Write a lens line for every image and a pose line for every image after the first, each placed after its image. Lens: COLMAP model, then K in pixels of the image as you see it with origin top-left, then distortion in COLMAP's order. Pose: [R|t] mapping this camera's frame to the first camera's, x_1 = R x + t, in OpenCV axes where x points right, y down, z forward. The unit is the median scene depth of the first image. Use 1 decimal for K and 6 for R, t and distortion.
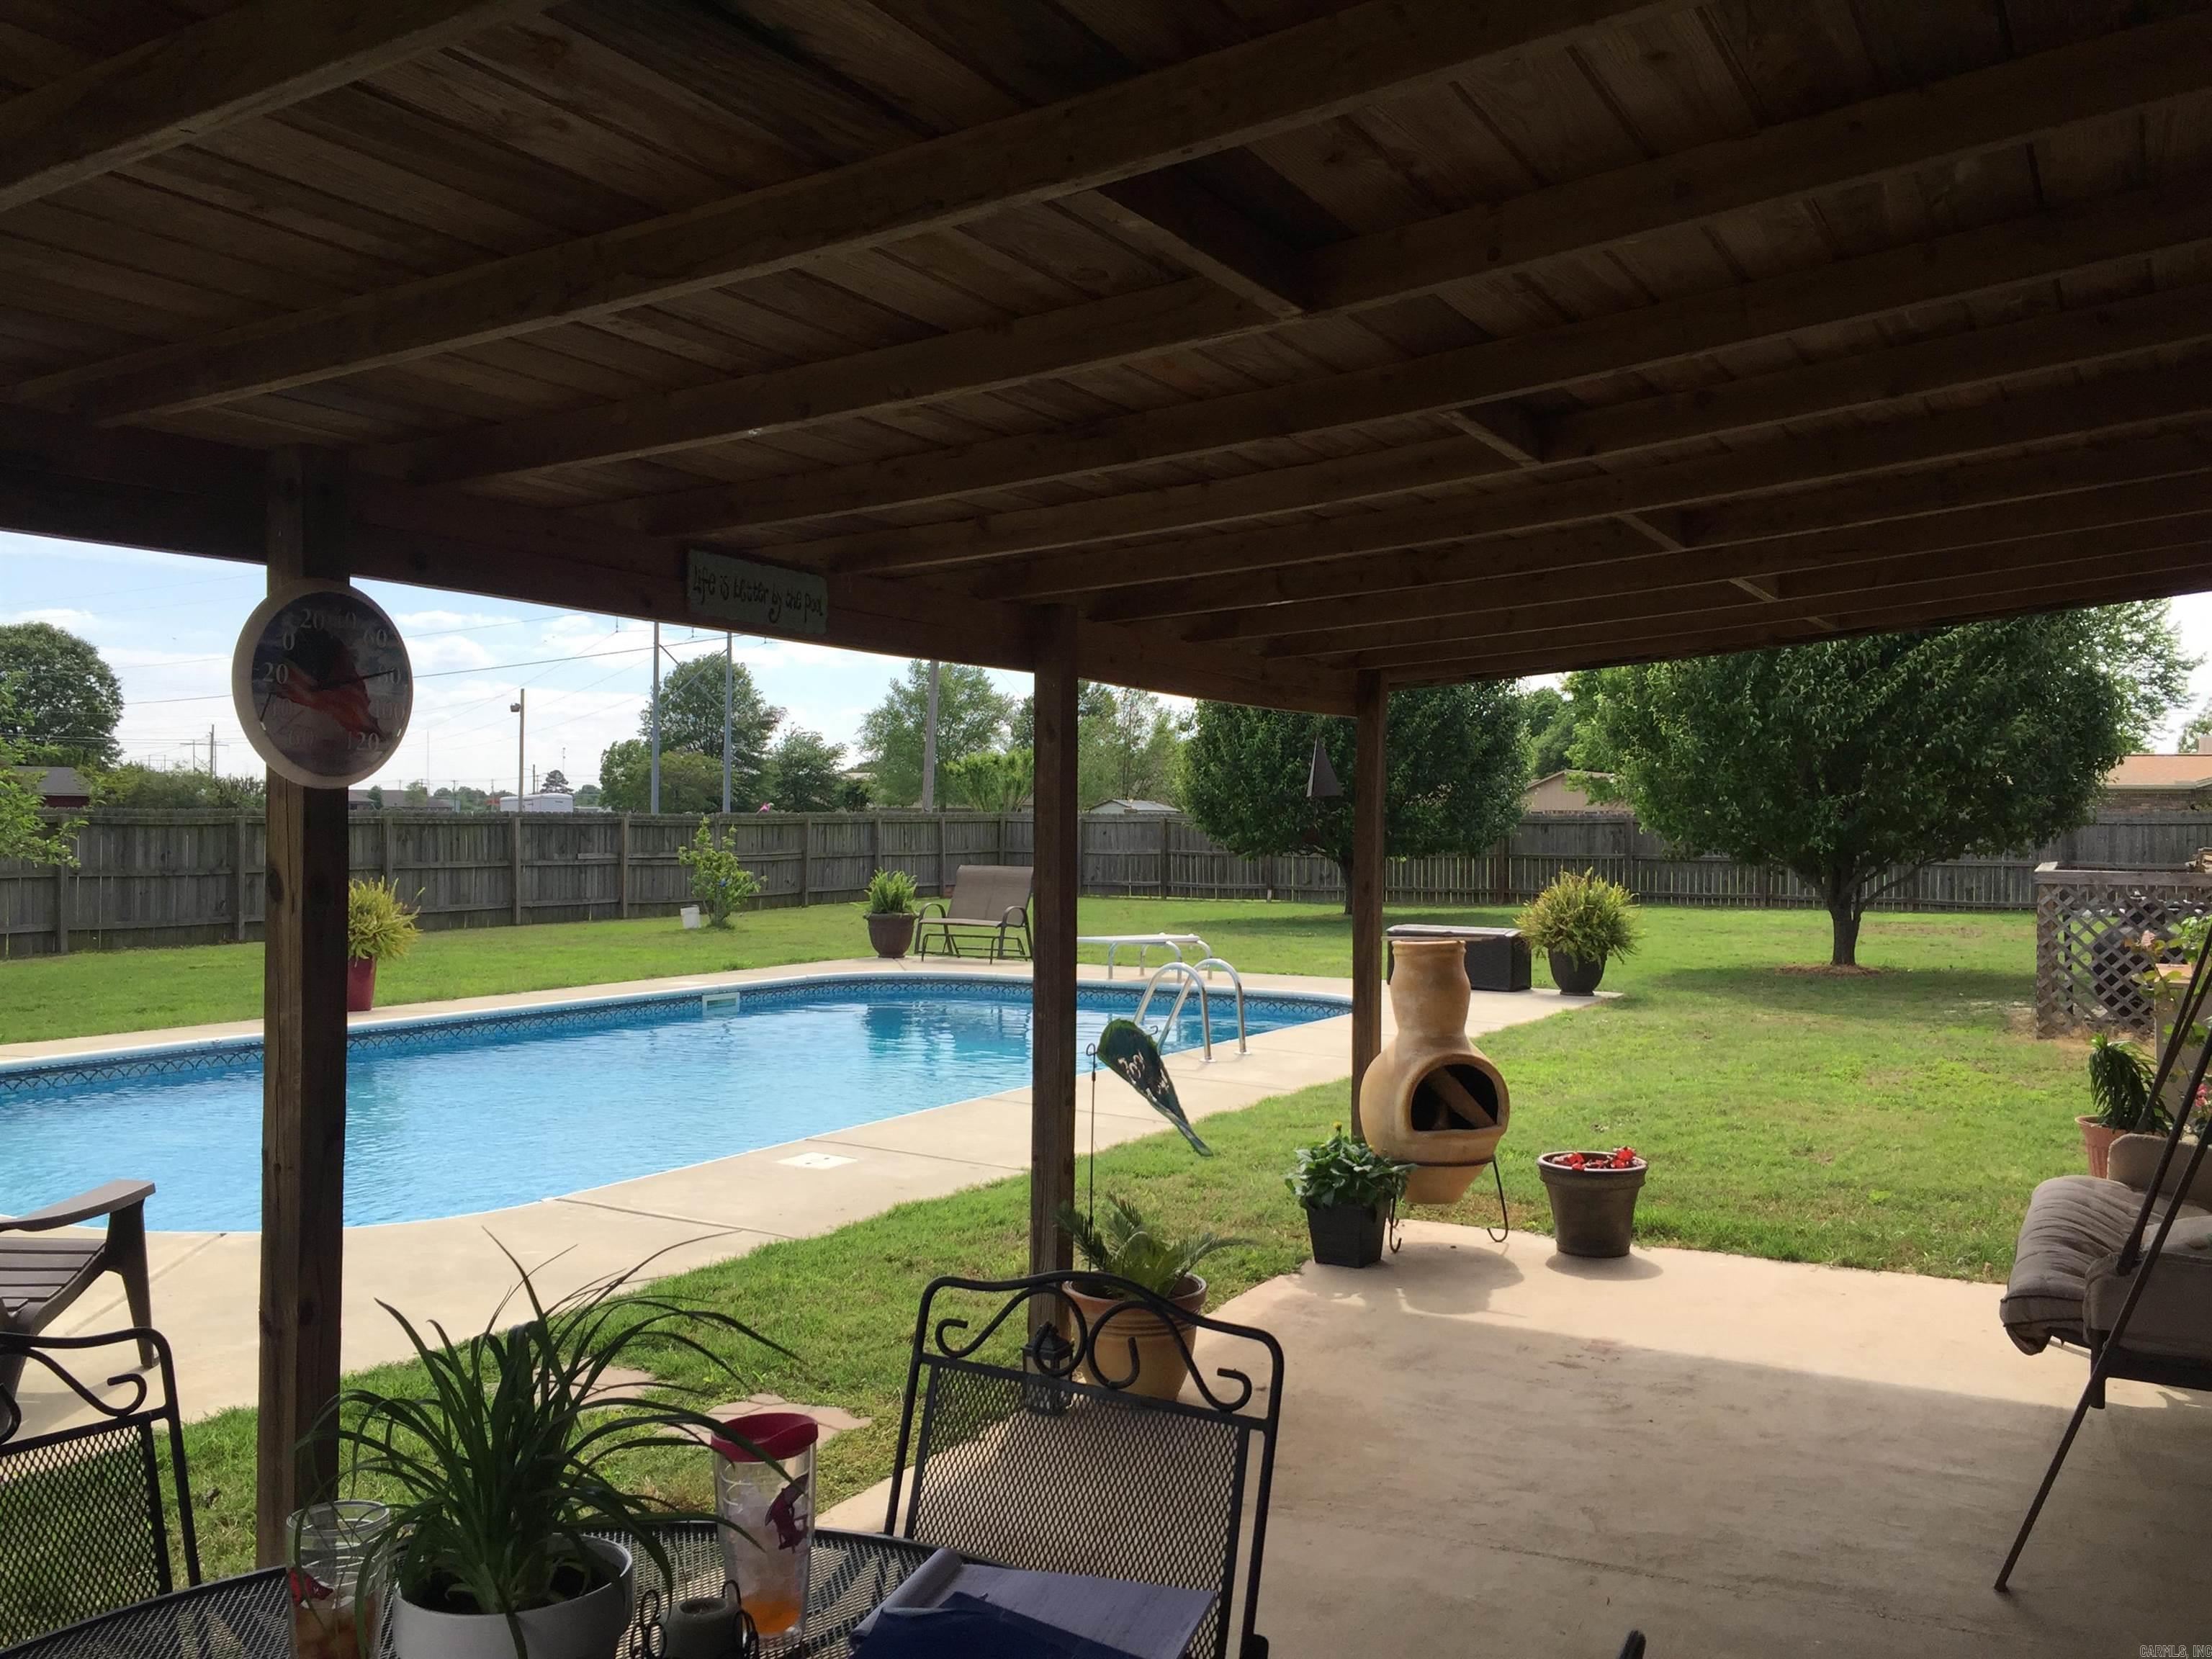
lens RADIAL K [[1892.0, 0, 1082.5], [0, 1892.0, 834.2], [0, 0, 1]] dist [0.085145, -0.114104]
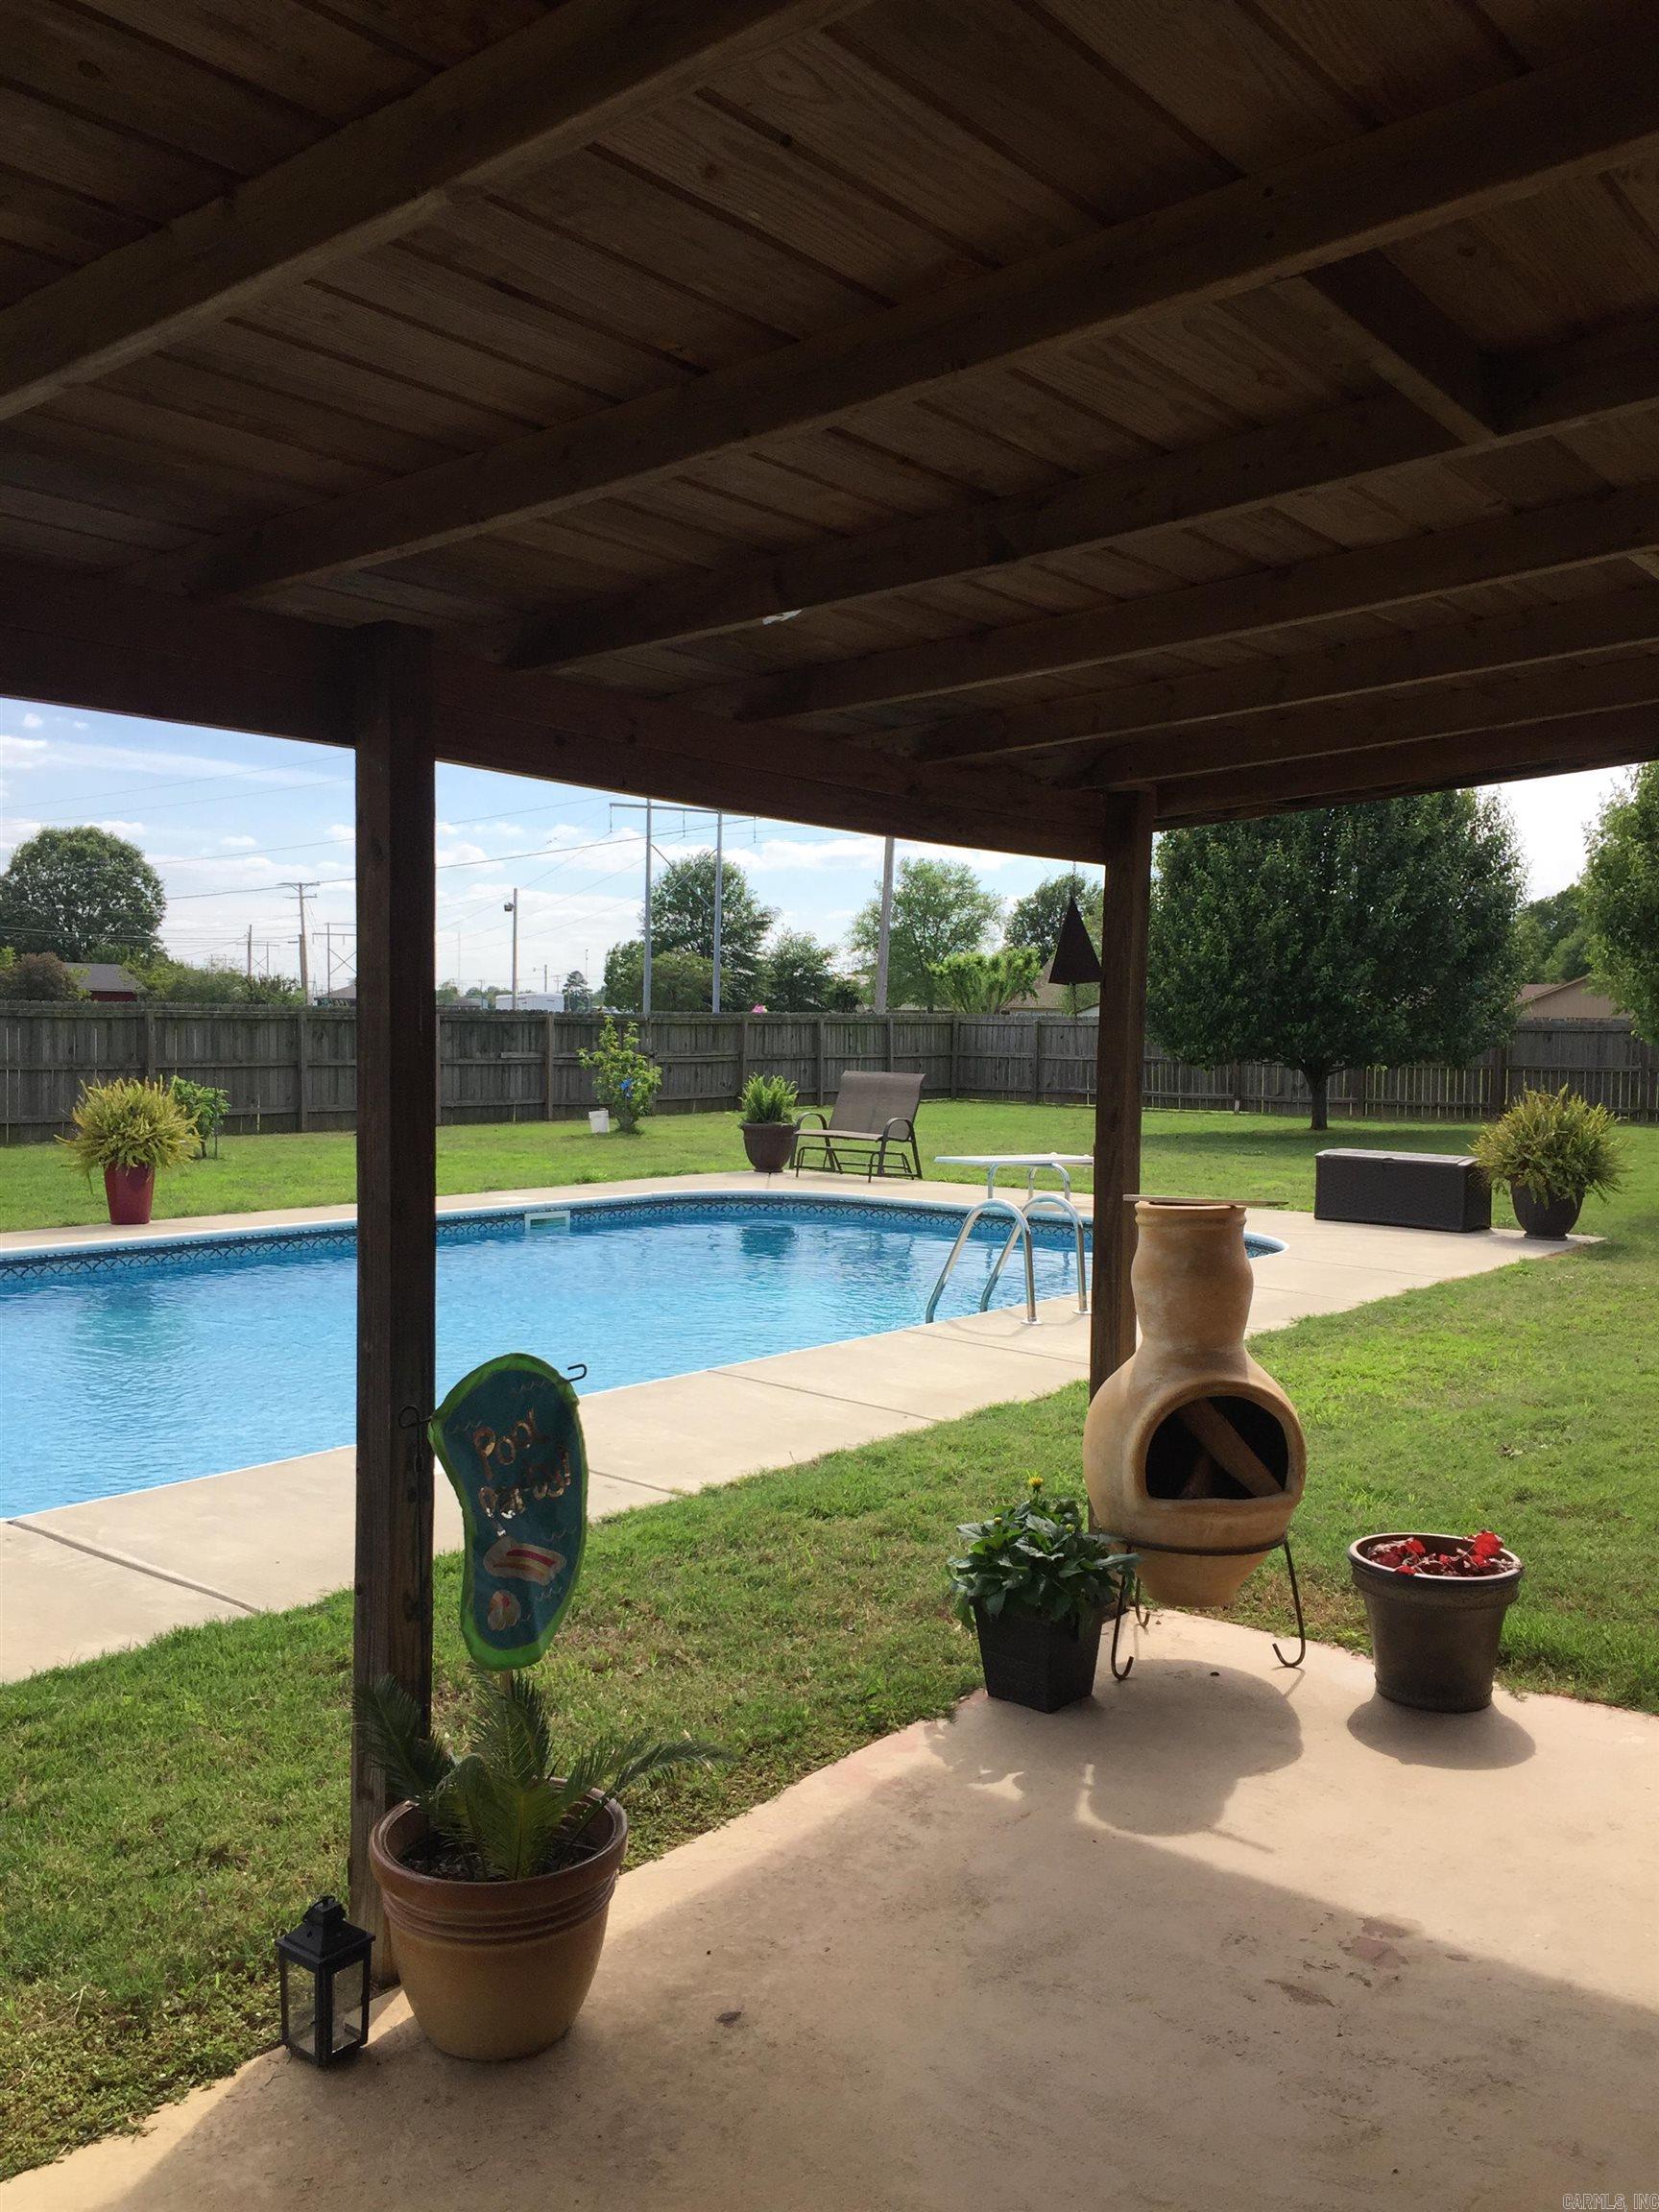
lens RADIAL K [[1892.0, 0, 834.3], [0, 1892.0, 1110.5], [0, 0, 1]] dist [0.085145, -0.114104]
pose [[0.991268, 0.015434, -0.130960, 0.045836], [-0.010347, 0.999169, 0.039437, -0.000067], [0.131460, -0.037737, 0.990603, 0.105858]]
